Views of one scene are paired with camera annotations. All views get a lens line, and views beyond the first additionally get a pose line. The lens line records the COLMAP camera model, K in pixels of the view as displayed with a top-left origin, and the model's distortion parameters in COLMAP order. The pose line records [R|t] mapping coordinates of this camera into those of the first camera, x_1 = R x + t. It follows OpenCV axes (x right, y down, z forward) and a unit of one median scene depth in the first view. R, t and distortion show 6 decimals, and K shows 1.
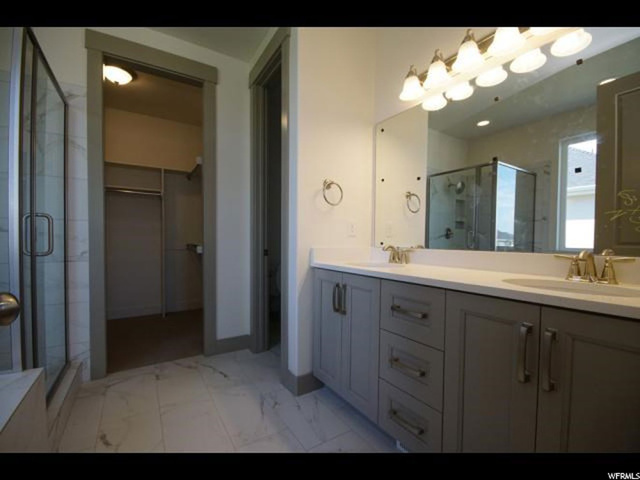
lens RADIAL K [[282.2, 0, 319.7], [0, 282.2, 245.0], [0, 0, 1]] dist [0.017629, -0.014532]
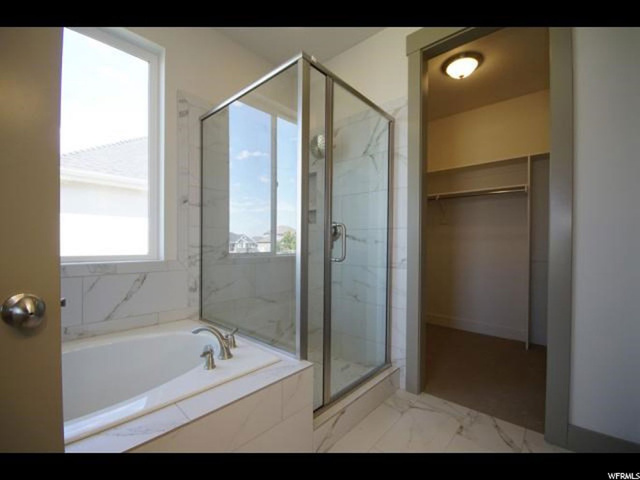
lens RADIAL K [[282.2, 0, 319.7], [0, 282.2, 245.0], [0, 0, 1]] dist [0.017629, -0.014532]
pose [[0.281665, 0.006413, -0.959491, 0.051198], [-0.028845, 0.999582, -0.001787, -0.016029], [0.959079, 0.028180, 0.281732, 0.426422]]
